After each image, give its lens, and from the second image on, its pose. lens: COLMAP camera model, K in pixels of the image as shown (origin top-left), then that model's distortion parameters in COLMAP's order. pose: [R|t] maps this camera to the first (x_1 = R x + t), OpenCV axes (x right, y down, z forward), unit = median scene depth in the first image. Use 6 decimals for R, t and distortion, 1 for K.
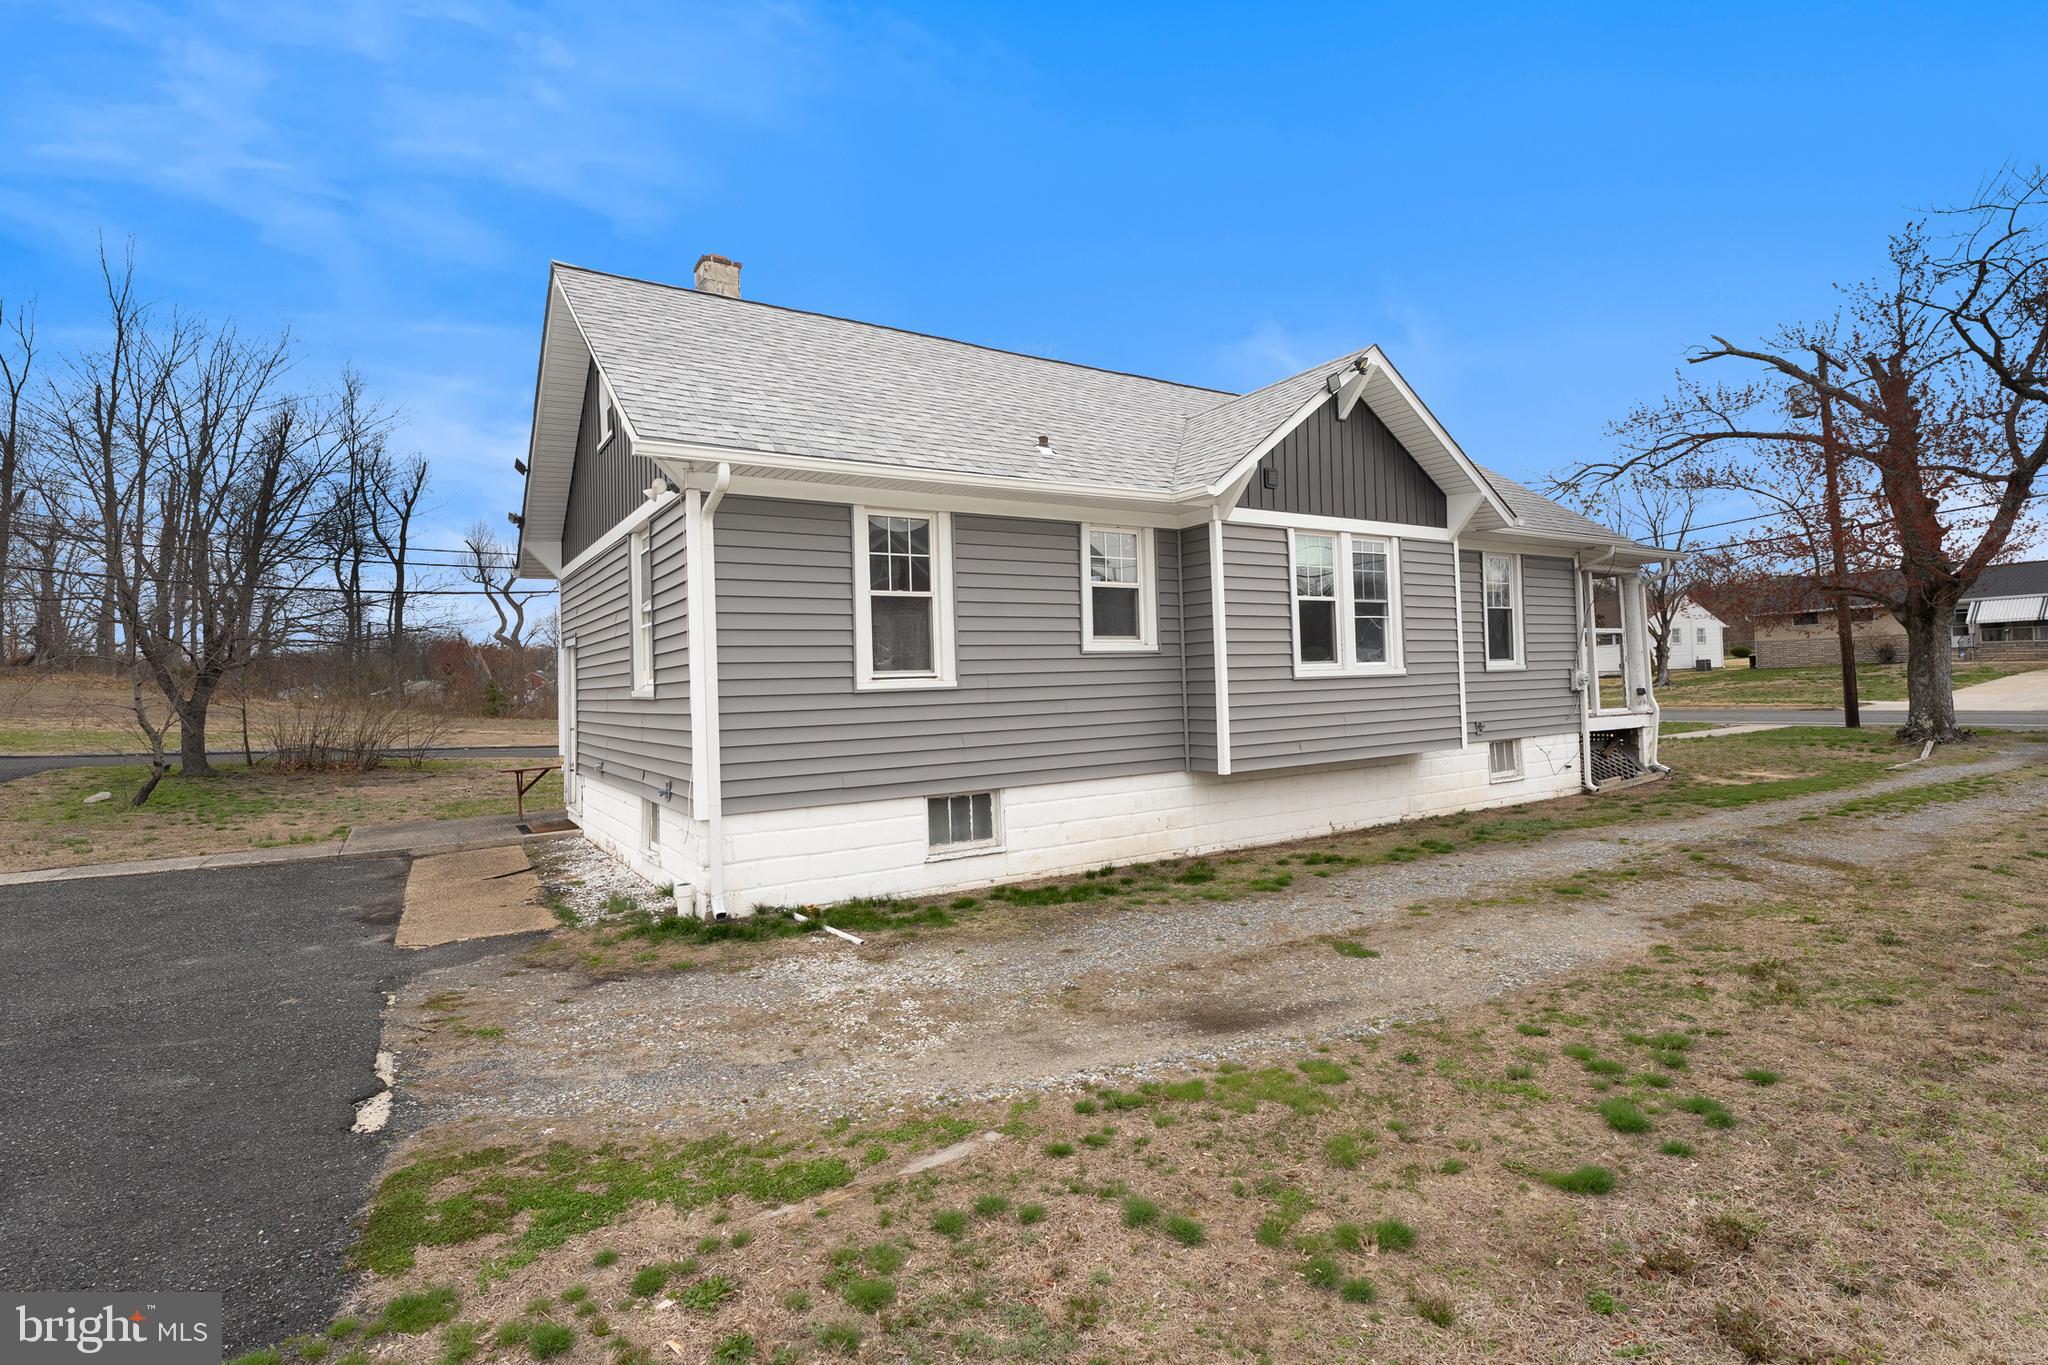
lens RADIAL K [[977.8, 0, 1023.0], [0, 977.8, 672.1], [0, 0, 1]] dist [0.001264, -0.001610]
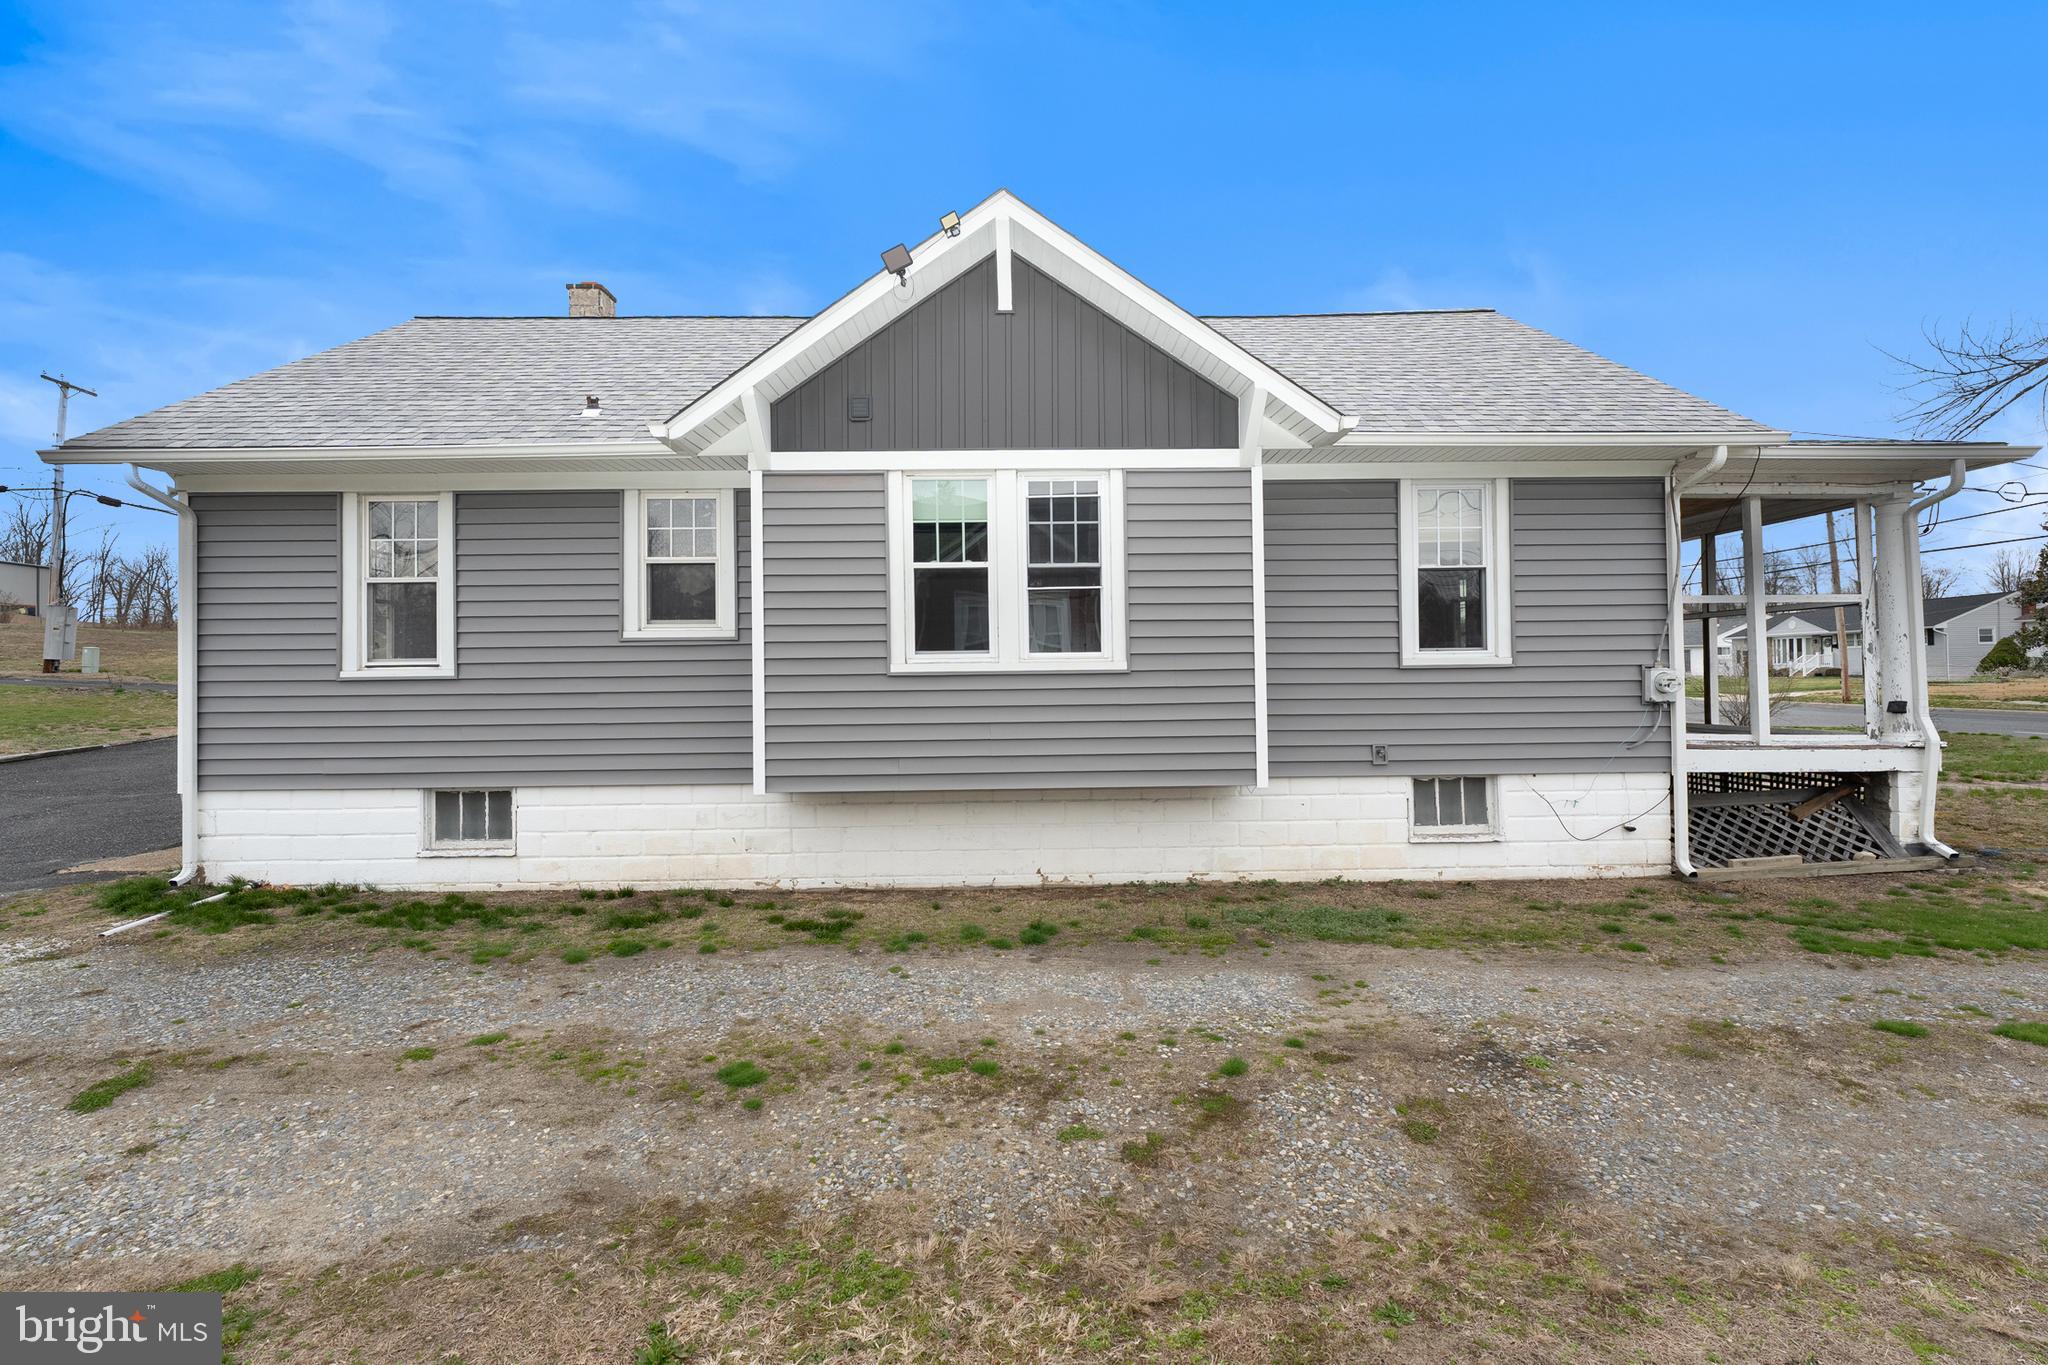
lens RADIAL K [[899.0, 0, 1024.1], [0, 899.0, 673.5], [0, 0, 1]] dist [-0.006306, -0.000562]
pose [[0.847839, 0.023879, -0.529715, 0.669854], [-0.007875, 0.999442, 0.032450, -0.015817], [0.530195, -0.023341, 0.847555, 0.434511]]
